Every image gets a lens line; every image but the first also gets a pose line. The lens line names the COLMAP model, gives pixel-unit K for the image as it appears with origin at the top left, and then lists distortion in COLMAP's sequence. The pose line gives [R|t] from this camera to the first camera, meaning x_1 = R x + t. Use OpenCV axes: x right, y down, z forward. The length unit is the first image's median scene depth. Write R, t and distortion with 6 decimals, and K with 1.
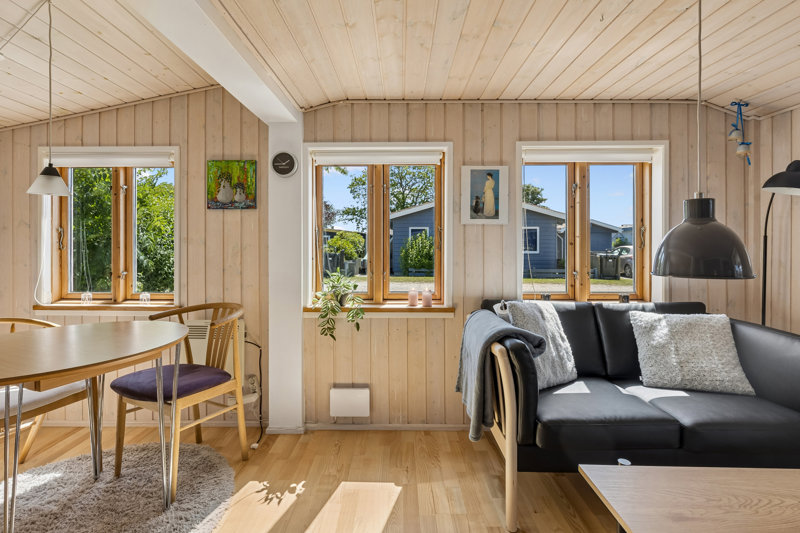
lens RADIAL K [[394.9, 0, 412.1], [0, 394.9, 240.4], [0, 0, 1]] dist [-0.017906, -0.000843]
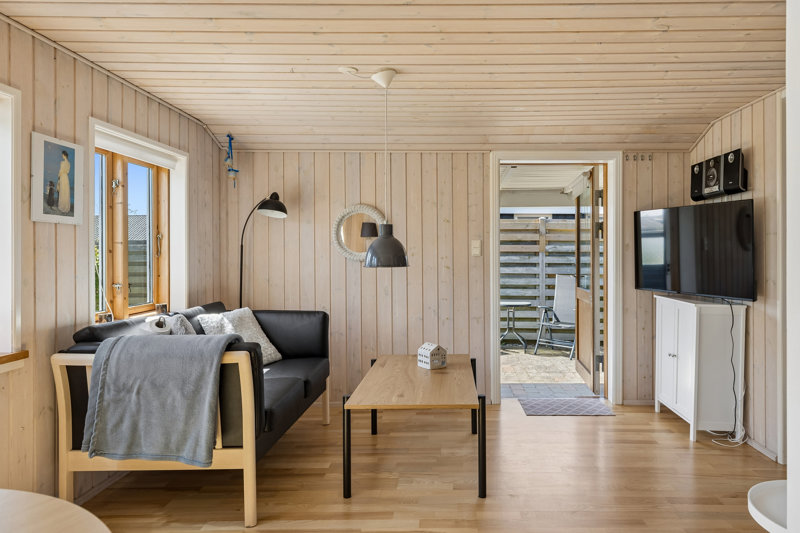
lens RADIAL K [[532.8, 0, 425.8], [0, 532.8, 248.9], [0, 0, 1]] dist [-0.006596, -0.001491]
pose [[0.010945, 0.007438, 0.999912, -0.756503], [-0.000858, 0.999972, -0.007429, 0.011644], [-0.999940, -0.000777, 0.010951, 0.342329]]
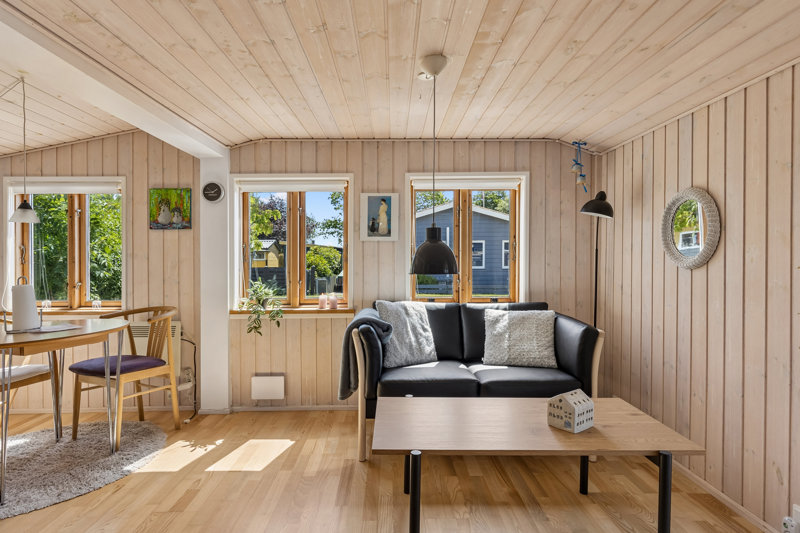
lens RADIAL K [[460.3, 0, 411.3], [0, 460.3, 253.0], [0, 0, 1]] dist [-0.002187, 0.000051]
pose [[0.999865, -0.004806, 0.015692, 0.261865], [0.004944, 0.999949, -0.008760, 0.009377], [-0.015649, 0.008837, 0.999838, -0.427339]]
